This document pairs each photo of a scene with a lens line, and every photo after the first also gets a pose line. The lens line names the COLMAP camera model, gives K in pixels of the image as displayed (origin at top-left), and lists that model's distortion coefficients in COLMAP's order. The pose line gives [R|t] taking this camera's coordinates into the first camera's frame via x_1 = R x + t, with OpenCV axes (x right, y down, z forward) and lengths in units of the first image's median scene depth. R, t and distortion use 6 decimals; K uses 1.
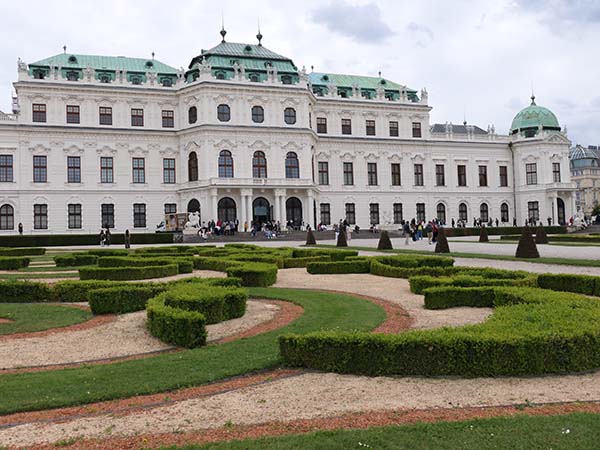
lens RADIAL K [[596.8, 0, 300.8], [0, 596.8, 228.2], [0, 0, 1]] dist [-0.015531, 0.000000]
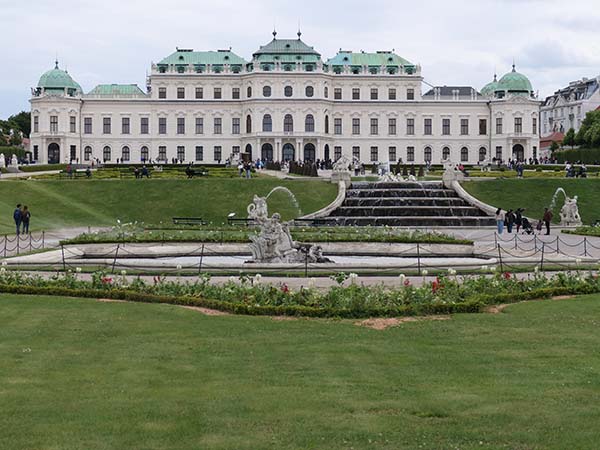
lens RADIAL K [[1303.9, 0, 299.7], [0, 1303.9, 223.7], [0, 0, 1]] dist [-0.081250, 0.000000]
pose [[0.960421, 0.031830, -0.276728, 0.913710], [-0.018475, 0.998541, 0.050736, -0.013004], [0.277939, -0.043615, 0.959608, -2.312016]]
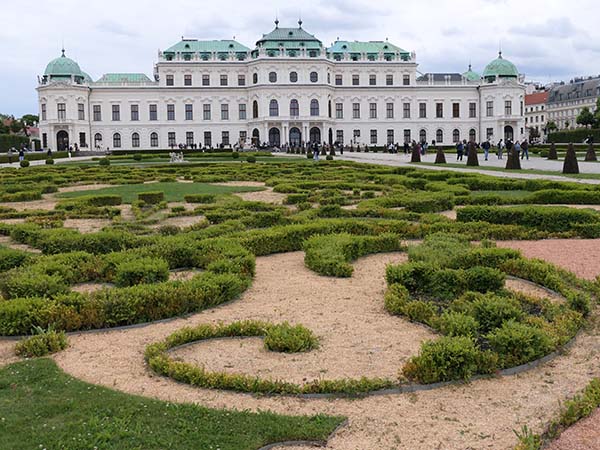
lens RADIAL K [[728.9, 0, 301.1], [0, 728.9, 223.3], [0, 0, 1]] dist [-0.037905, 0.000000]
pose [[0.979342, 0.024444, -0.200729, 0.353357], [-0.002800, 0.994211, 0.107410, -0.003617], [0.202193, -0.104629, 0.973741, -0.978027]]
